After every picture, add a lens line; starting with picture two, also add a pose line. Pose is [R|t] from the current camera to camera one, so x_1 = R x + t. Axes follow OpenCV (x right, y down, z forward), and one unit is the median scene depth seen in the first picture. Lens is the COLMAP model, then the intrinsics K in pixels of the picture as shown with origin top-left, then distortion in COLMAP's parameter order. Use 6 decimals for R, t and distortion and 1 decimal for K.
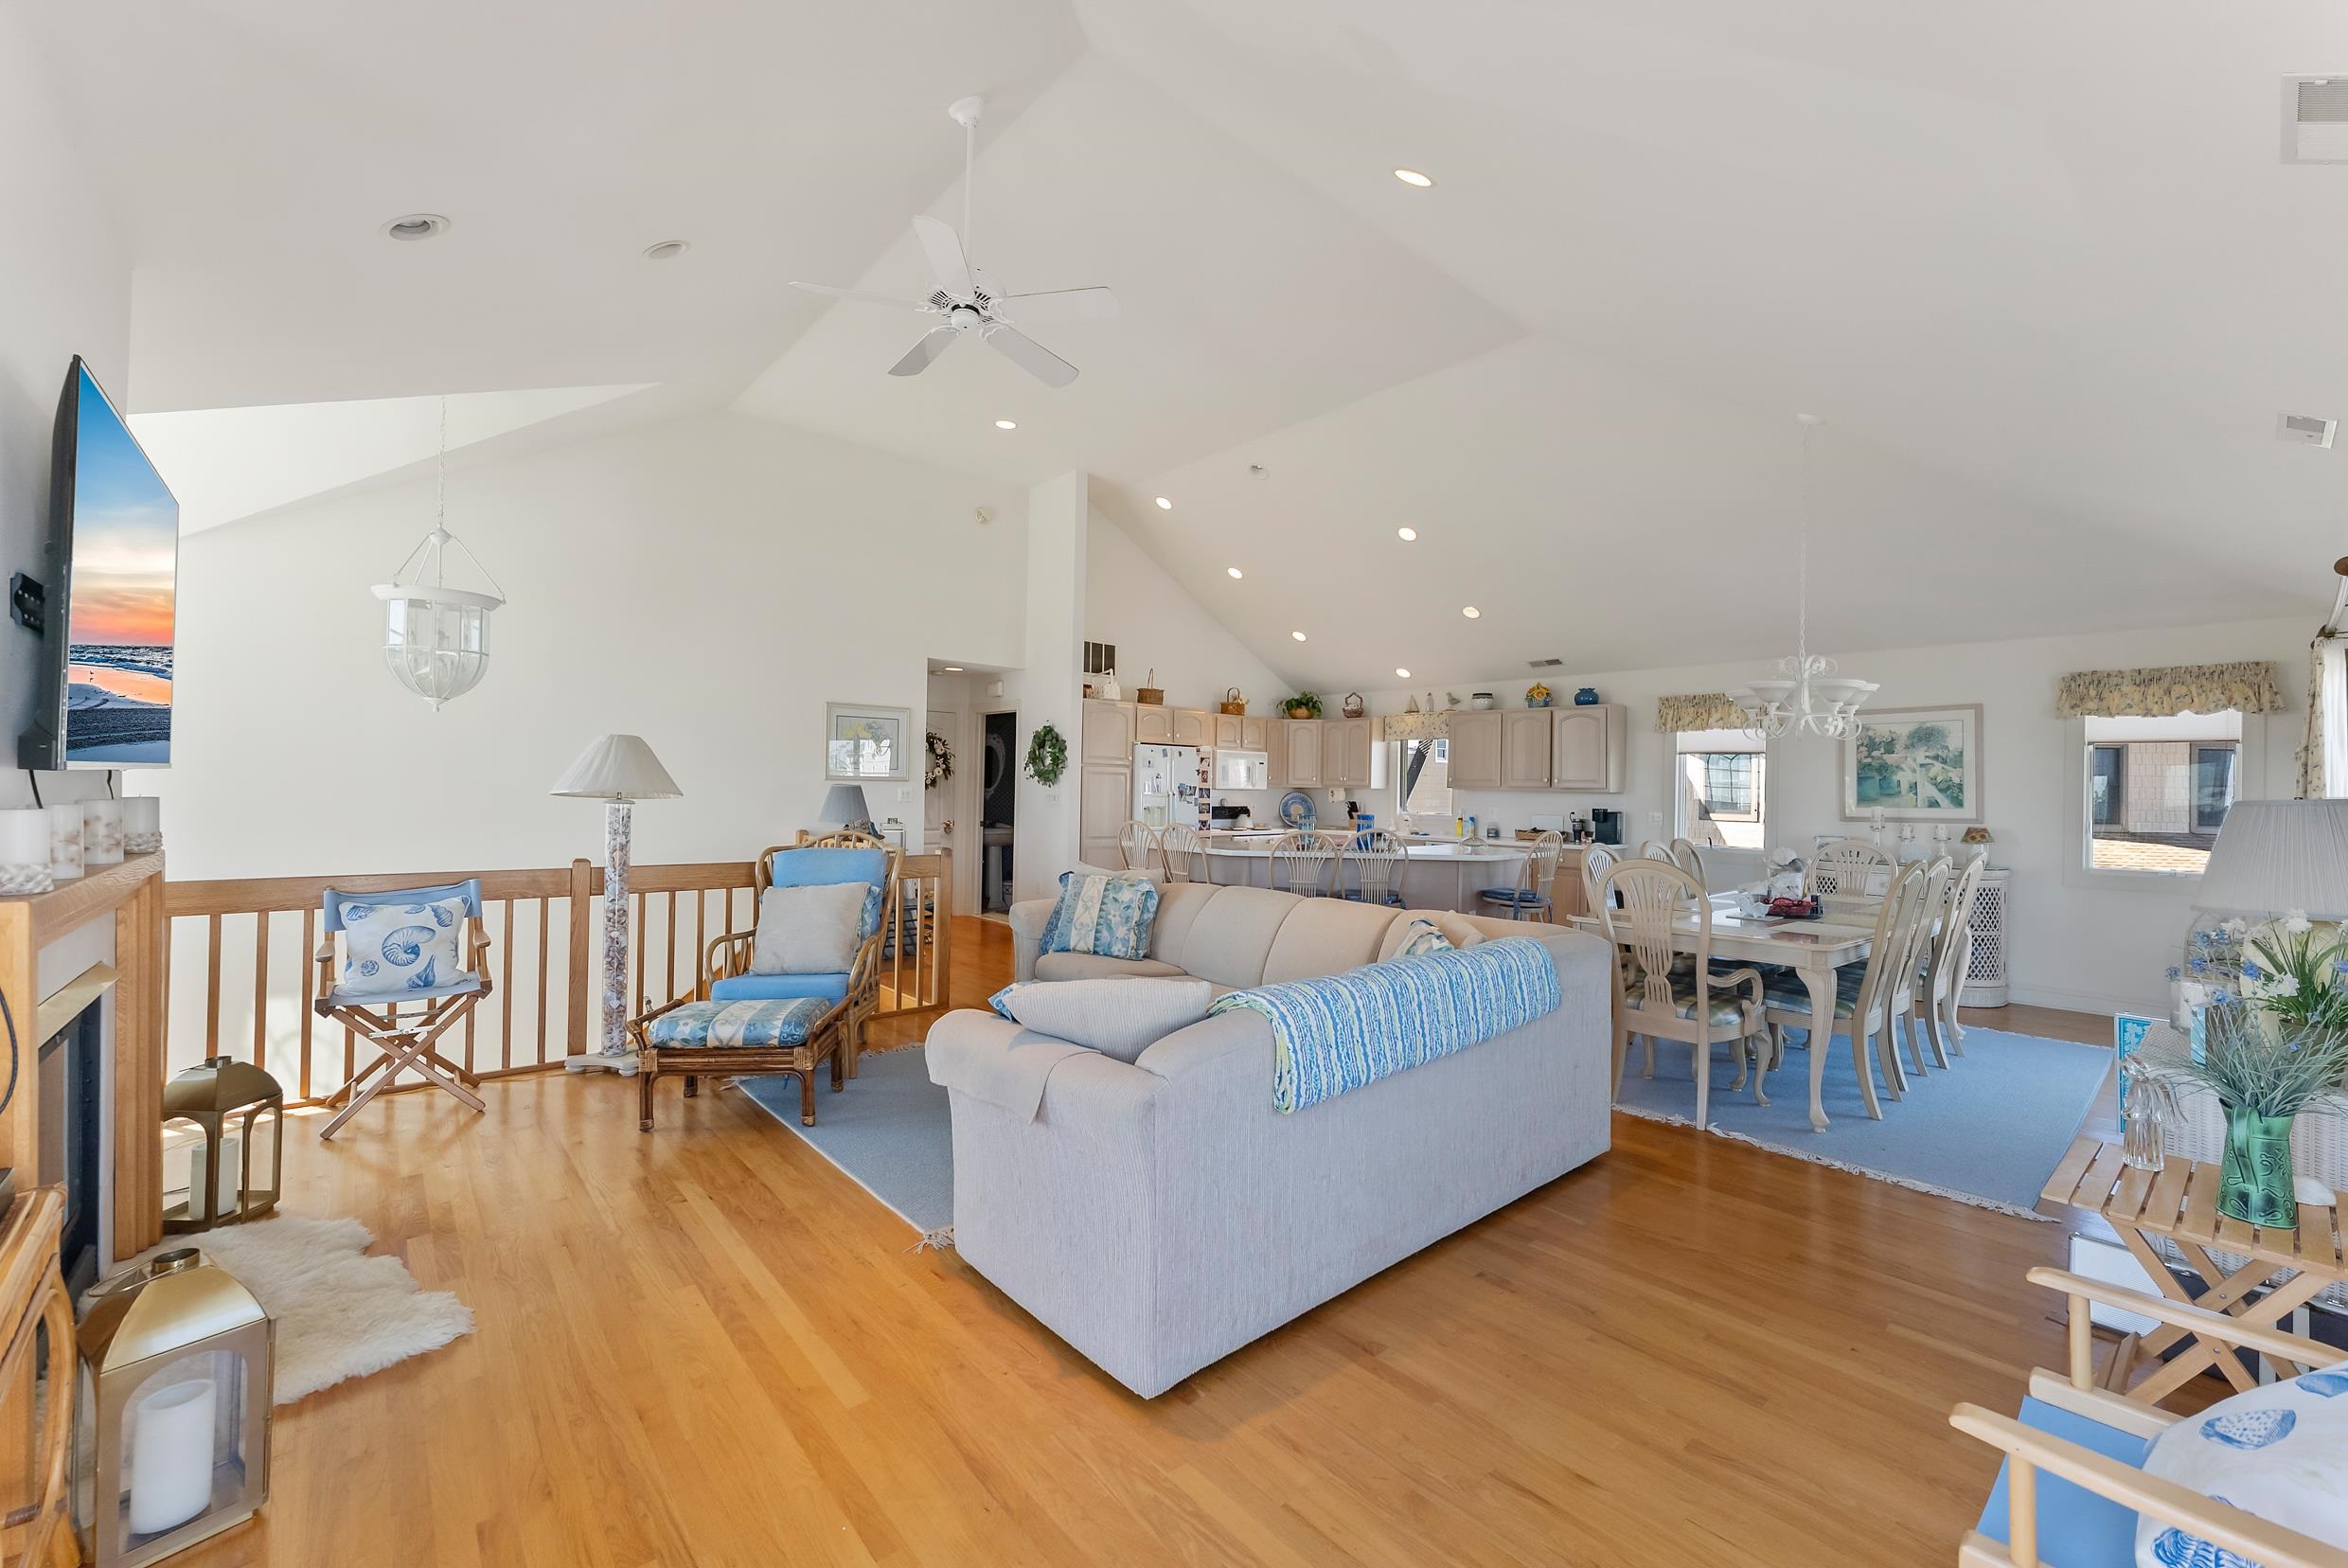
lens RADIAL K [[919.5, 0, 1186.8], [0, 919.5, 768.7], [0, 0, 1]] dist [-0.000746, -0.000236]
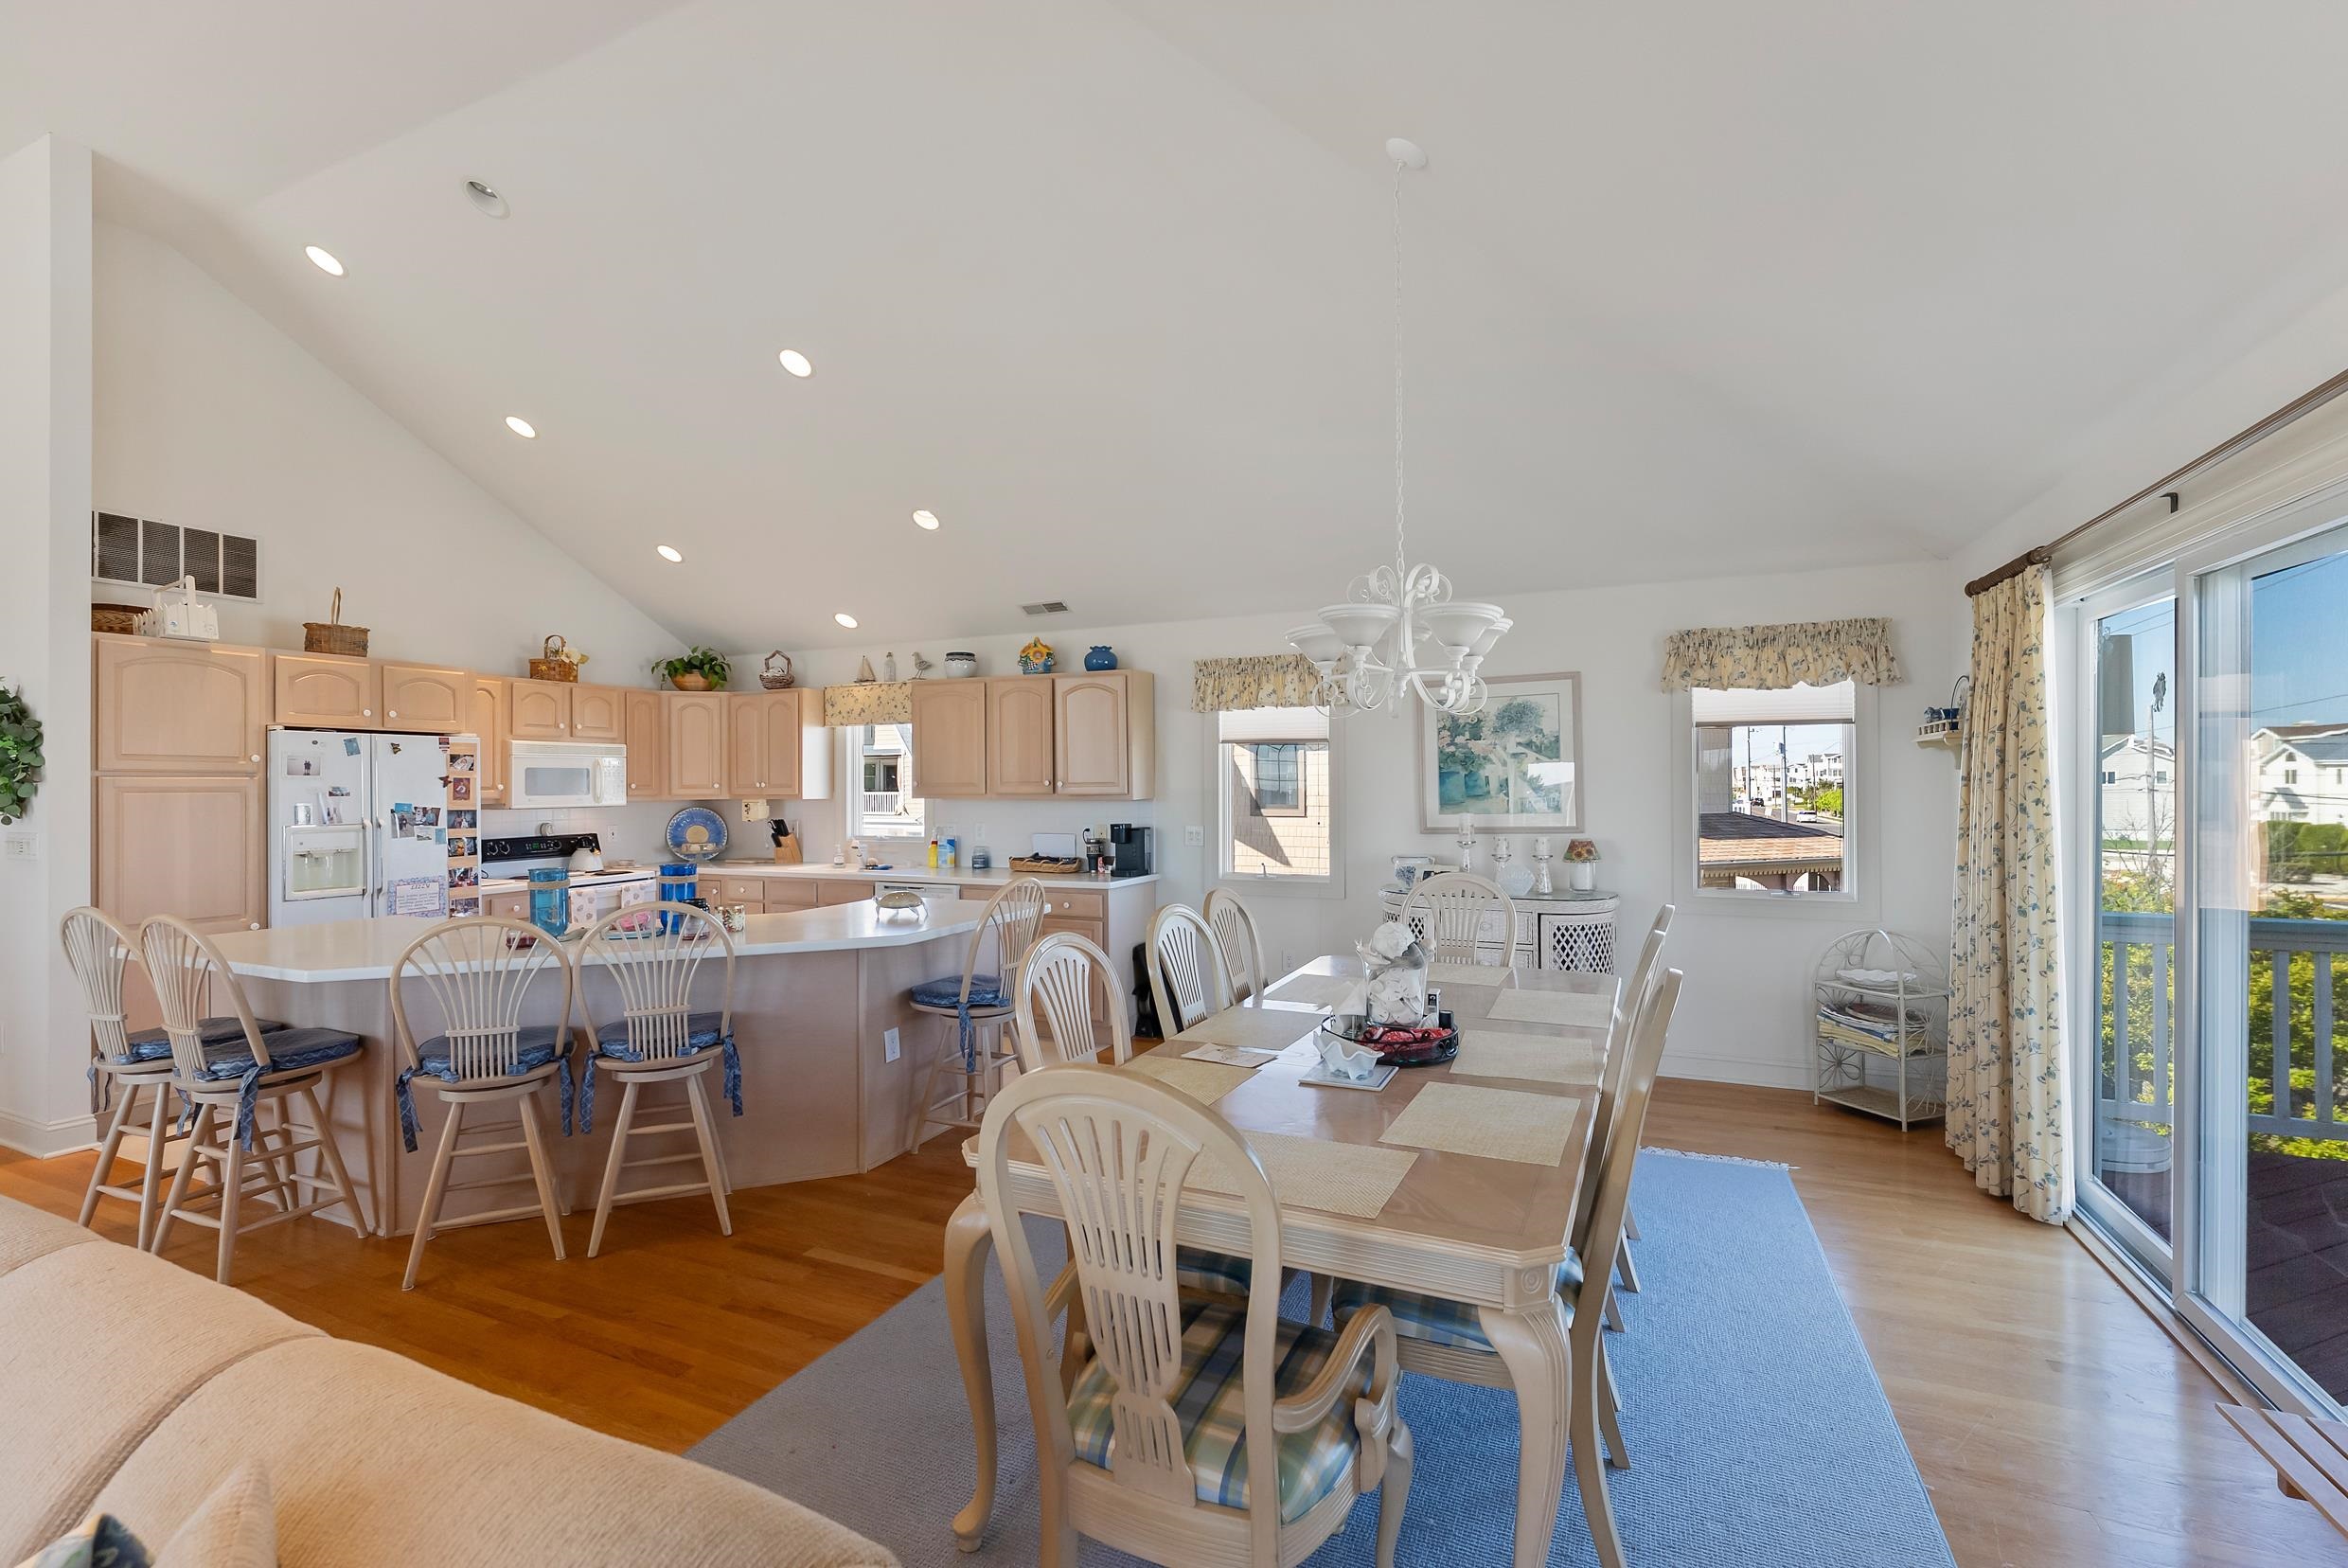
lens RADIAL K [[1001.1, 0, 1165.3], [0, 1001.1, 802.5], [0, 0, 1]] dist [-0.003383, -0.000773]
pose [[0.911569, -0.030484, 0.410016, 0.243837], [0.014048, 0.998975, 0.043041, -0.005044], [-0.410907, -0.033475, 0.911062, 0.433187]]
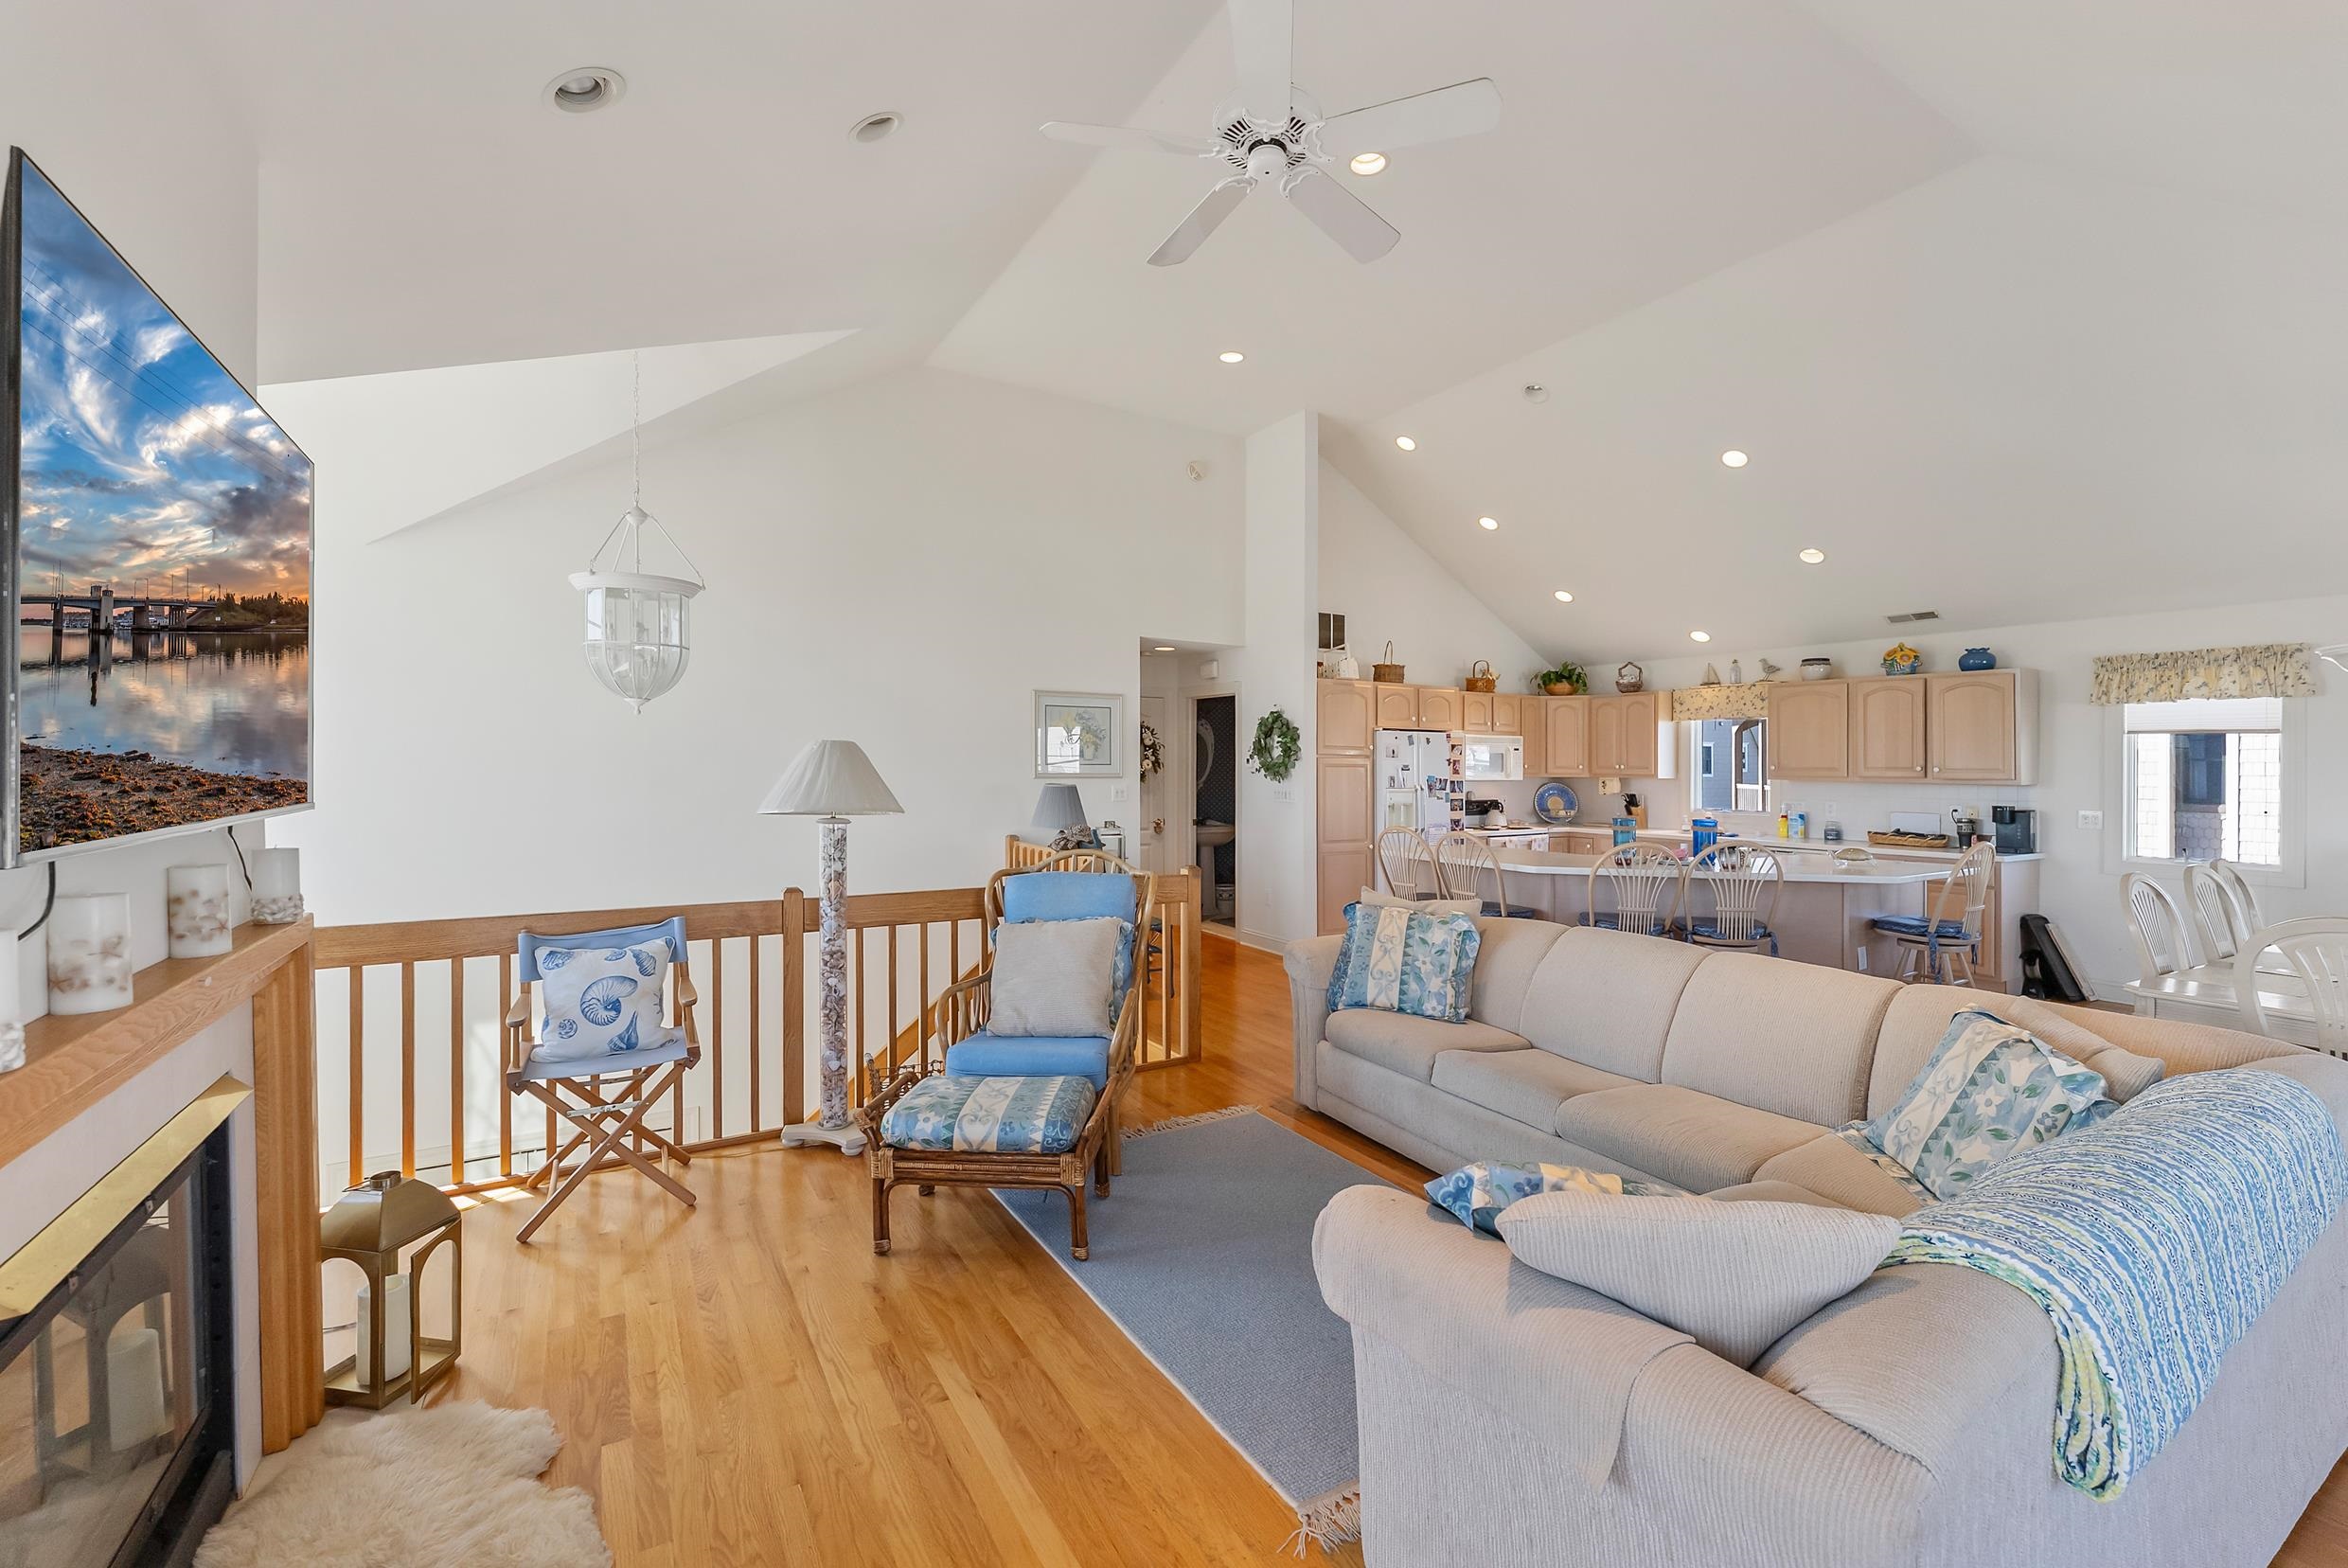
lens RADIAL K [[958.1, 0, 1194.7], [0, 958.1, 769.9], [0, 0, 1]] dist [0.000350, 0.000188]
pose [[0.985477, -0.009371, -0.169551, -0.104824], [0.013243, 0.999676, 0.021726, -0.017306], [0.169292, -0.023655, 0.985282, 0.143705]]
